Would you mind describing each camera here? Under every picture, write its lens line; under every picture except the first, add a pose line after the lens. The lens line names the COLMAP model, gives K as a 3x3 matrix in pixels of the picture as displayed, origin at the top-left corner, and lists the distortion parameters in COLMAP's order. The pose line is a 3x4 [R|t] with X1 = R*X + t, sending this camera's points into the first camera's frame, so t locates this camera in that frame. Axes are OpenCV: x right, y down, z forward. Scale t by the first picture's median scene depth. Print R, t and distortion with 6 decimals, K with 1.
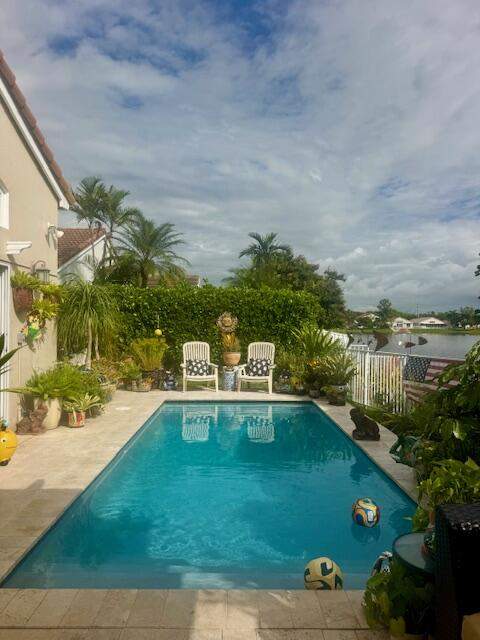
lens RADIAL K [[449.5, 0, 236.7], [0, 449.5, 320.8], [0, 0, 1]] dist [0.085410, -0.120499]
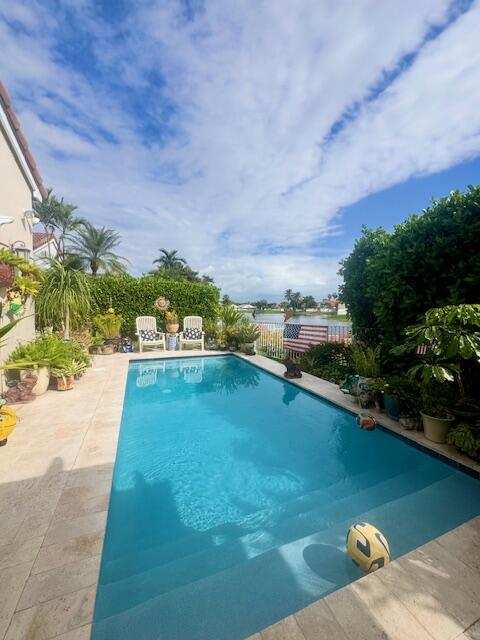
lens RADIAL K [[254.4, 0, 240.0], [0, 254.4, 320.0], [0, 0, 1]] dist [0.000427, 0.000263]
pose [[0.928790, -0.012714, 0.370388, -0.119899], [-0.007614, 0.998546, 0.053370, 0.012905], [-0.370528, -0.052390, 0.927343, 0.168359]]
